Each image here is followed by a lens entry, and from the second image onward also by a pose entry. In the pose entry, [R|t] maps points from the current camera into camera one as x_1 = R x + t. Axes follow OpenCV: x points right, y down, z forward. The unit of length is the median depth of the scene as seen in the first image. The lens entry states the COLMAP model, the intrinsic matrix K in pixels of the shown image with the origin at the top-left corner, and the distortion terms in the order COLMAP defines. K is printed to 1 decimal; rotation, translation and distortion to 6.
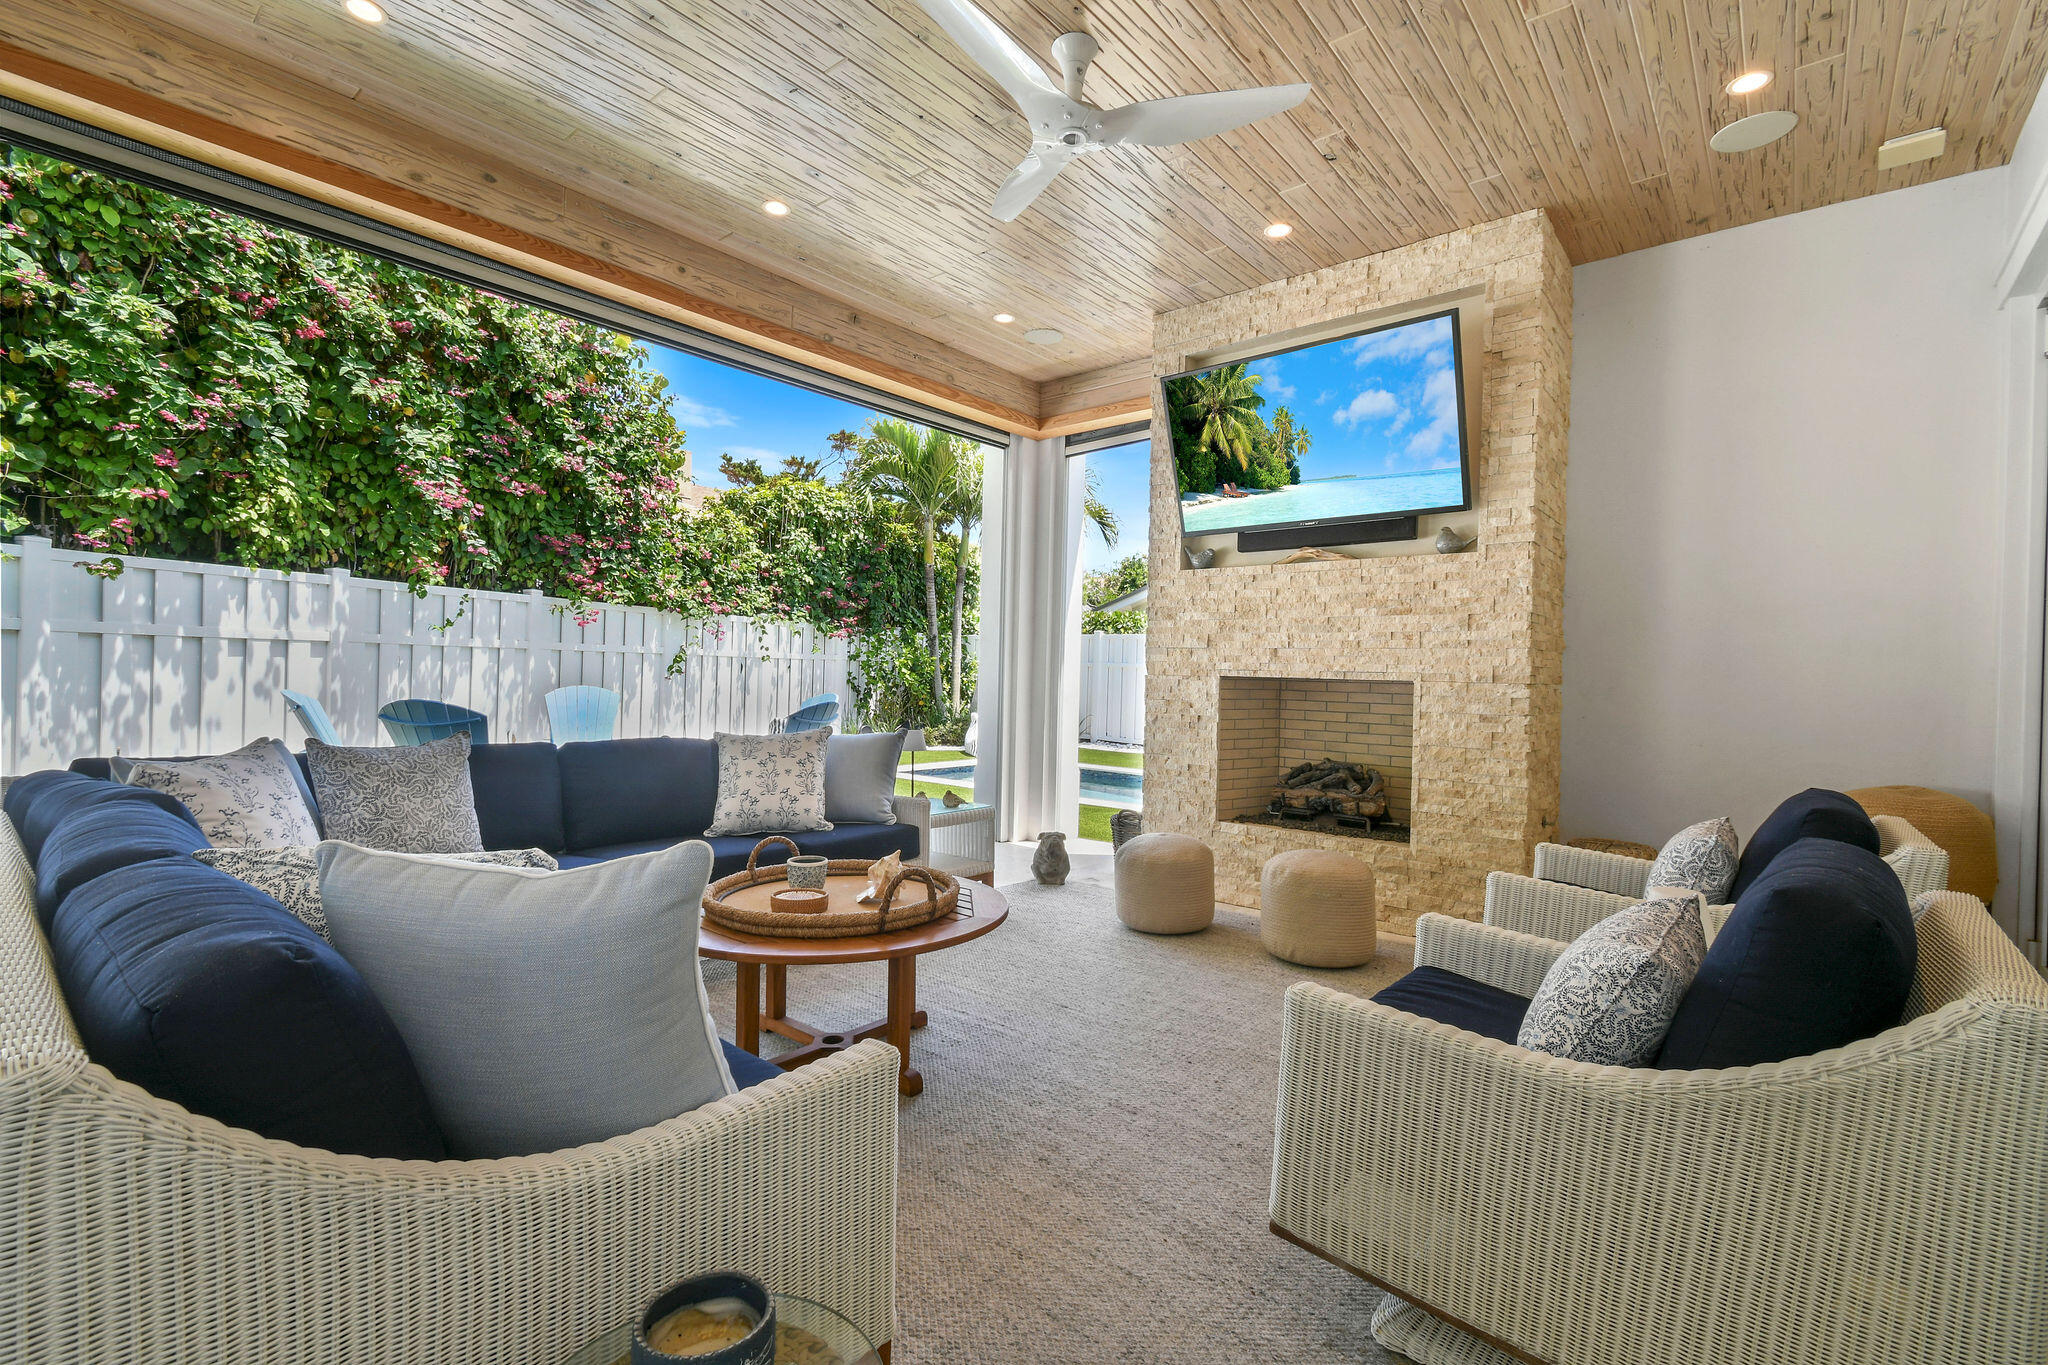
lens RADIAL K [[900.1, 0, 1024.0], [0, 900.1, 682.5], [0, 0, 1]] dist [0.000229, -0.000041]
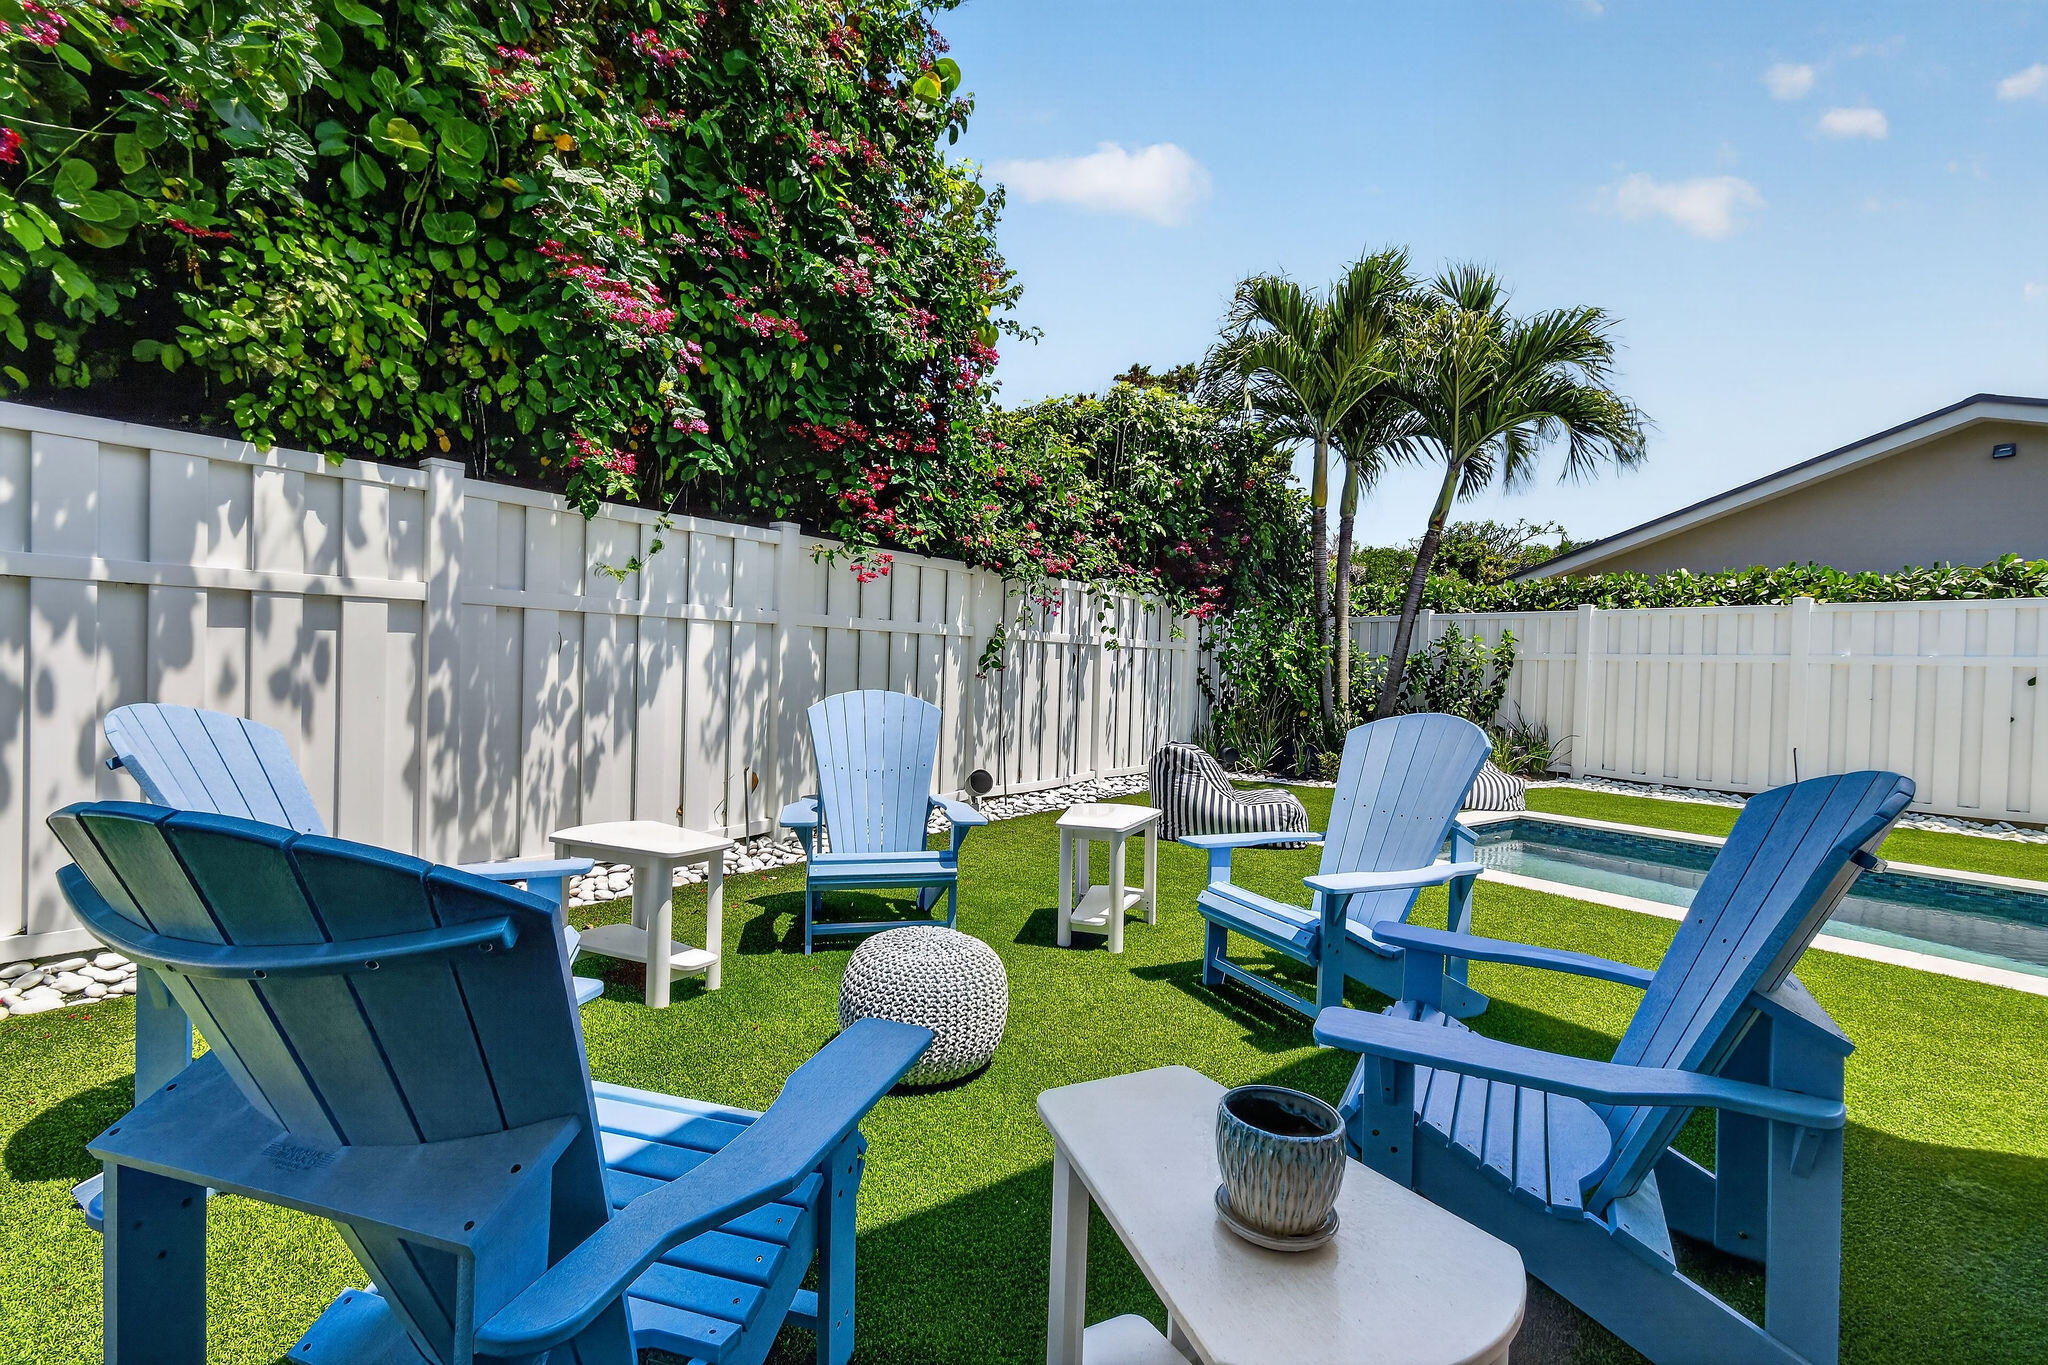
lens RADIAL K [[900.1, 0, 1024.0], [0, 900.1, 682.5], [0, 0, 1]] dist [0.000229, -0.000041]
pose [[0.973199, 0.004924, -0.229913, -0.274469], [-0.004768, 0.999988, 0.001231, -0.001291], [0.229916, -0.000102, 0.973210, 0.494808]]
